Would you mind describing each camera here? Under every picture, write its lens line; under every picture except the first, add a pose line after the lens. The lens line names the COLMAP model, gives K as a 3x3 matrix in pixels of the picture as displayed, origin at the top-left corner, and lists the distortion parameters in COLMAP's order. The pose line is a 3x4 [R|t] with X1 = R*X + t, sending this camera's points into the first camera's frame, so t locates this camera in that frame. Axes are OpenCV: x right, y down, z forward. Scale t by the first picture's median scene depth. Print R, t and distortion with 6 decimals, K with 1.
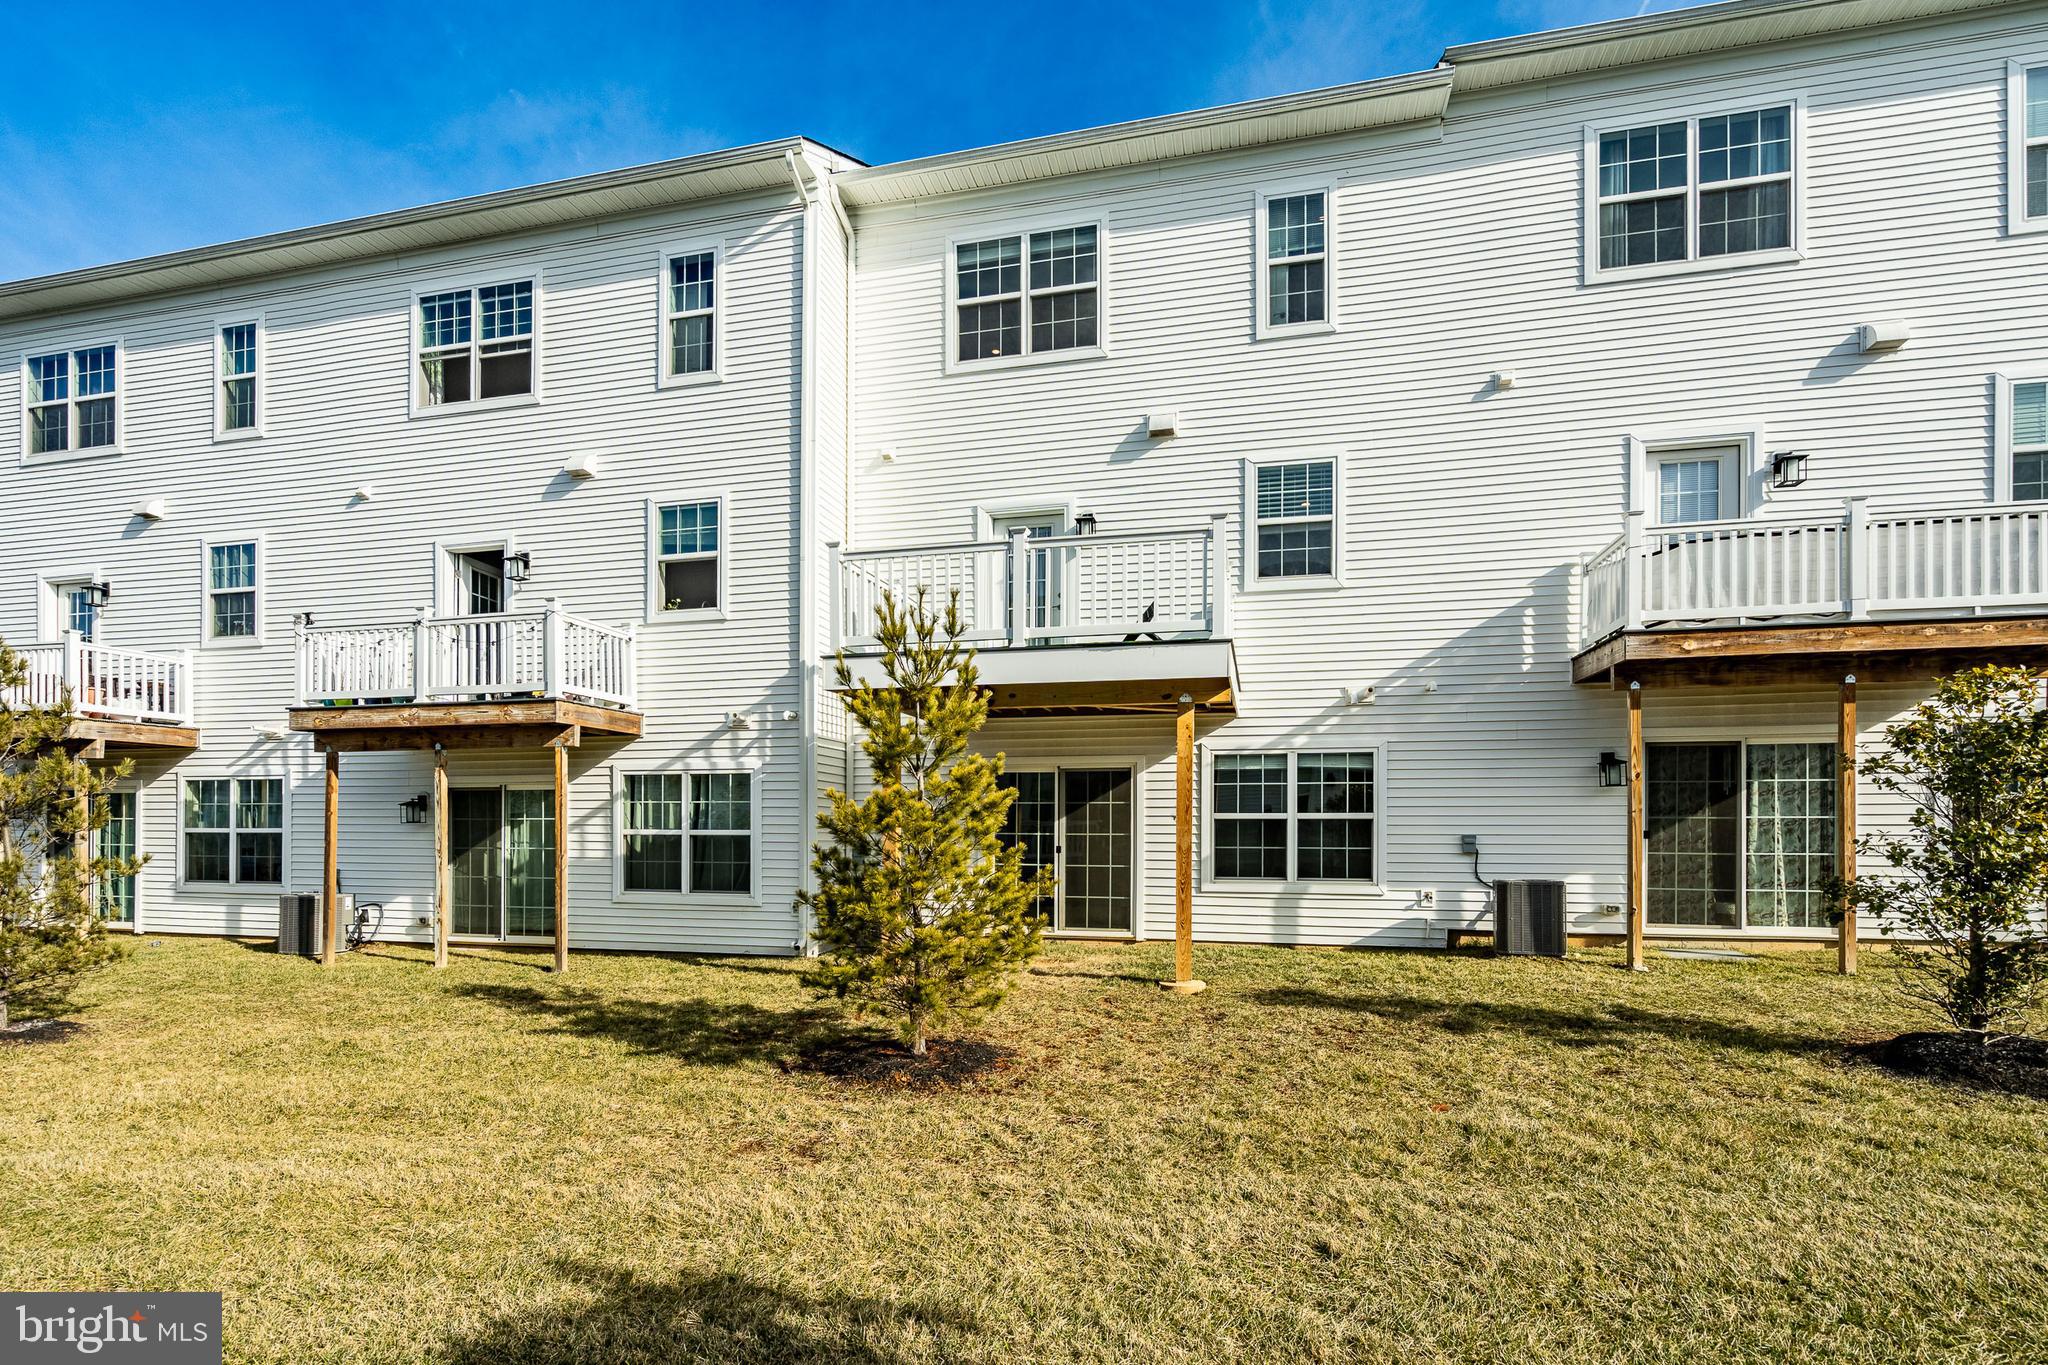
lens RADIAL K [[930.4, 0, 1073.5], [0, 930.4, 823.7], [0, 0, 1]] dist [-0.003458, 0.001113]
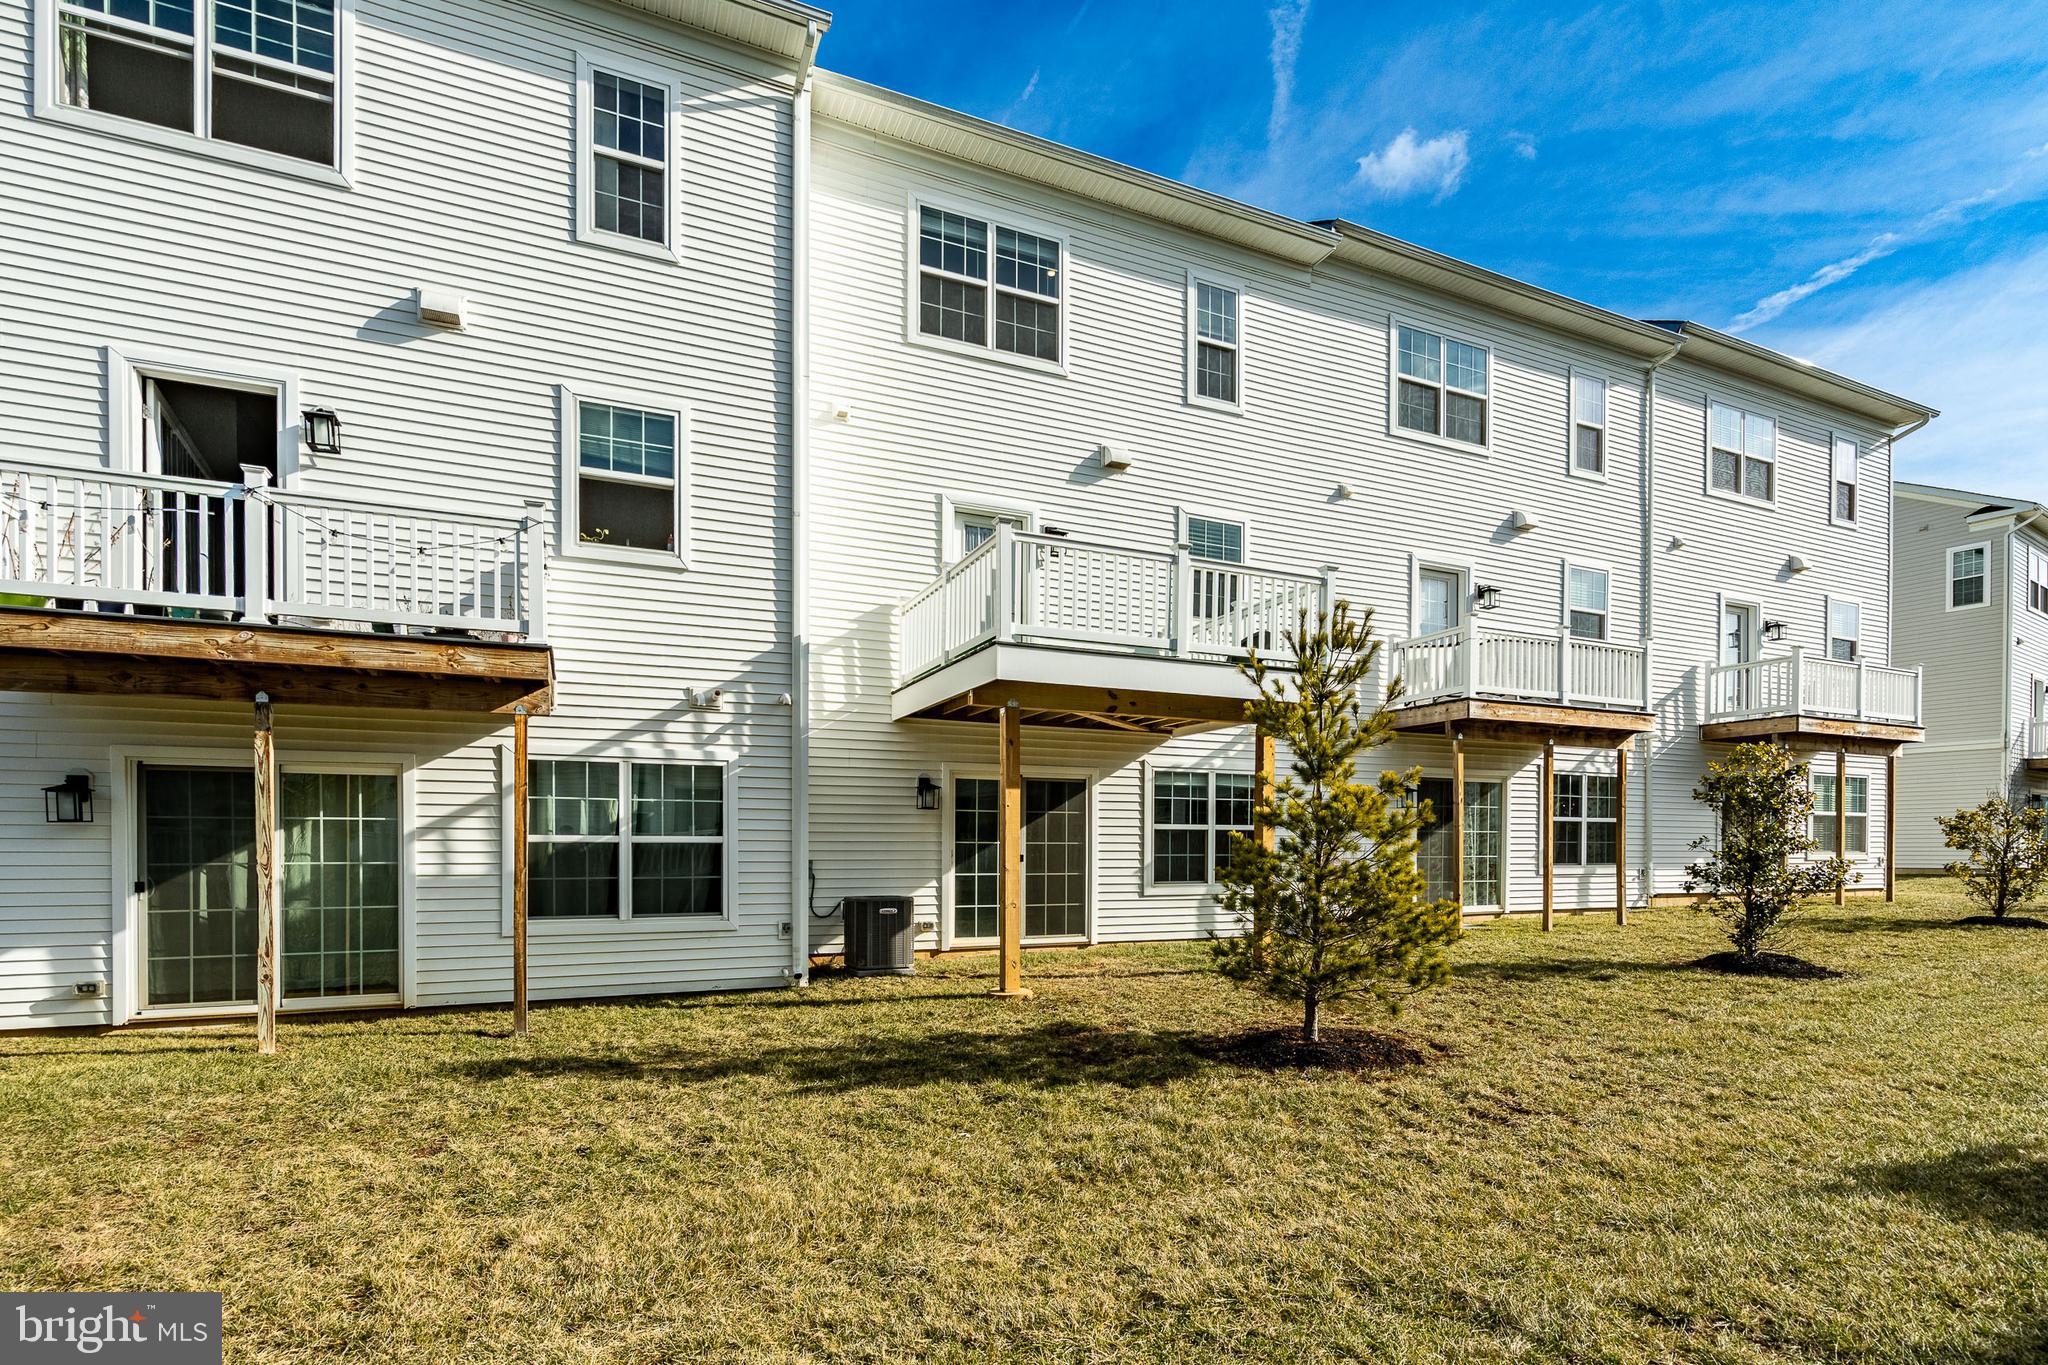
lens RADIAL K [[930.4, 0, 977.8], [0, 930.4, 857.7], [0, 0, 1]] dist [-0.003458, 0.001113]
pose [[0.816228, -0.005964, 0.577699, -0.634115], [-0.001844, 0.999915, 0.012928, 0.014365], [-0.577727, -0.011618, 0.816148, 0.212551]]
